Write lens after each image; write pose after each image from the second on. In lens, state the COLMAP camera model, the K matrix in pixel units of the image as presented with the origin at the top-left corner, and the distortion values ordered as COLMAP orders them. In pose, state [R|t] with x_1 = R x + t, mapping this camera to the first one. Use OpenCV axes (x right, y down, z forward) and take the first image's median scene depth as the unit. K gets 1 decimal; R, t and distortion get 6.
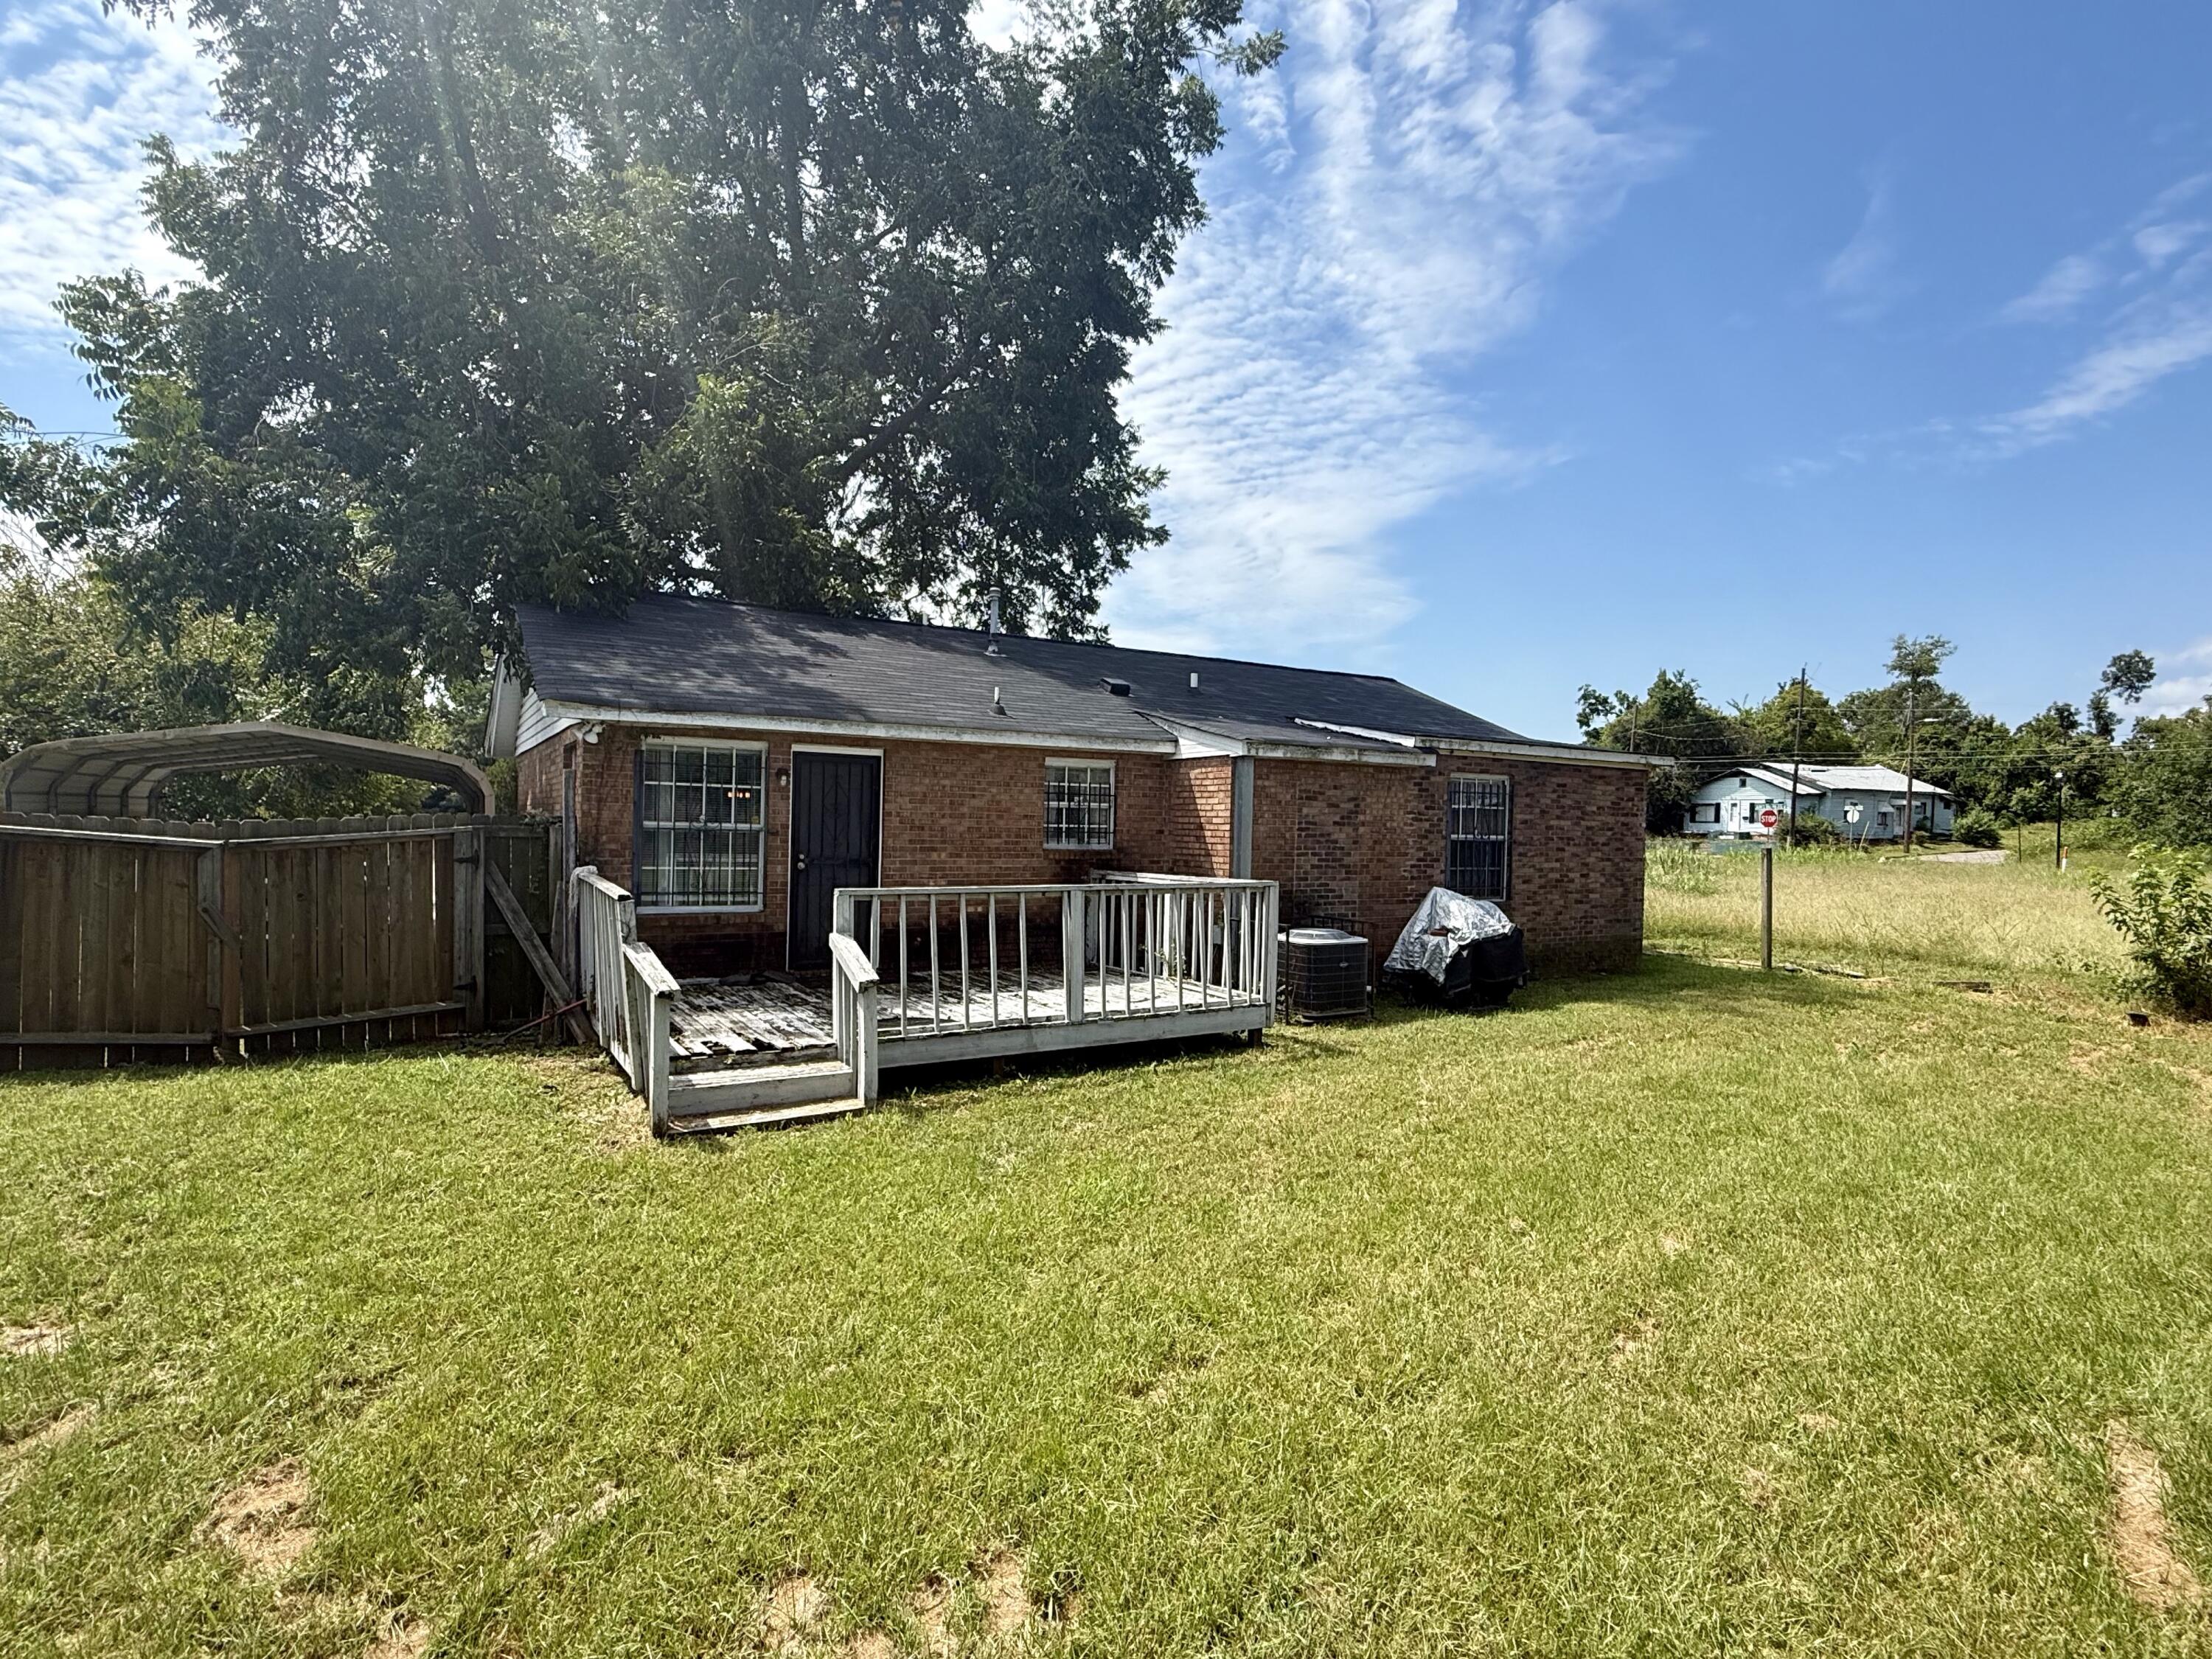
lens RADIAL K [[1123.8, 0, 1119.0], [0, 1123.8, 840.8], [0, 0, 1]] dist [-0.002243, 0.000467]
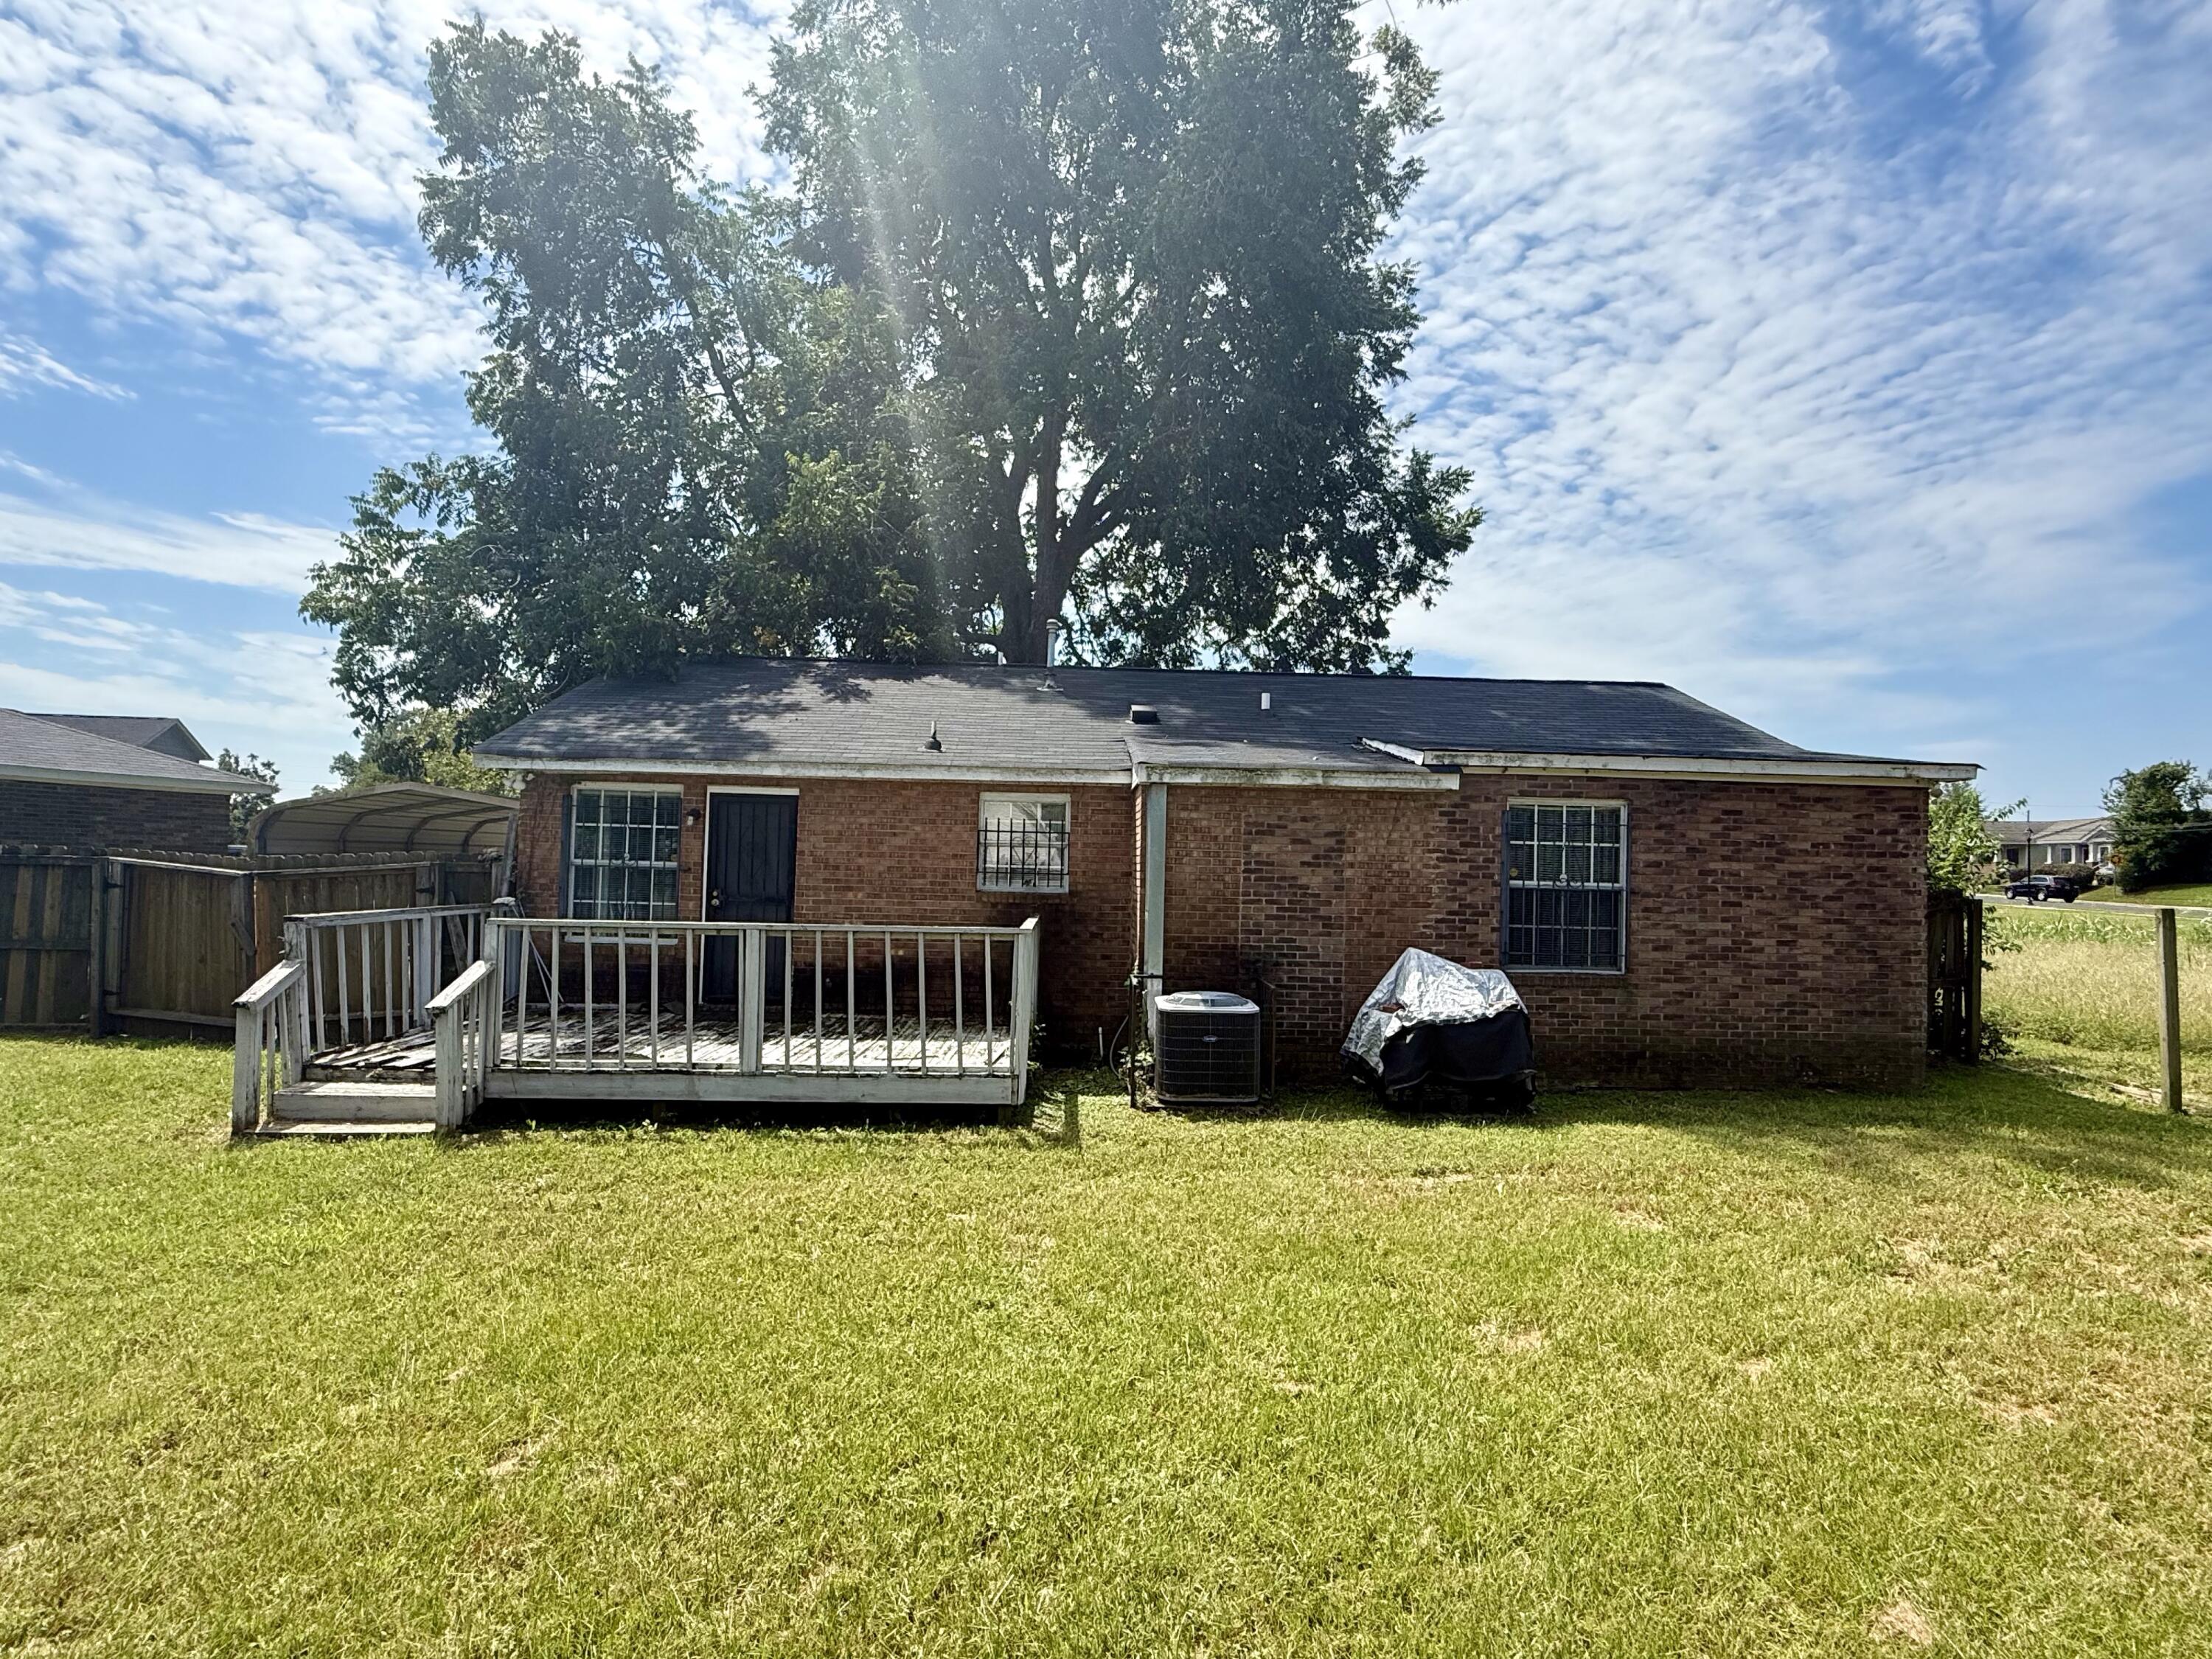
lens RADIAL K [[1123.8, 0, 1128.5], [0, 1123.8, 833.2], [0, 0, 1]] dist [-0.002243, 0.000467]
pose [[0.871128, -0.012931, -0.490886, 0.476404], [-0.013711, 0.998623, -0.050637, 0.005038], [0.490865, 0.050842, 0.869751, 0.236617]]
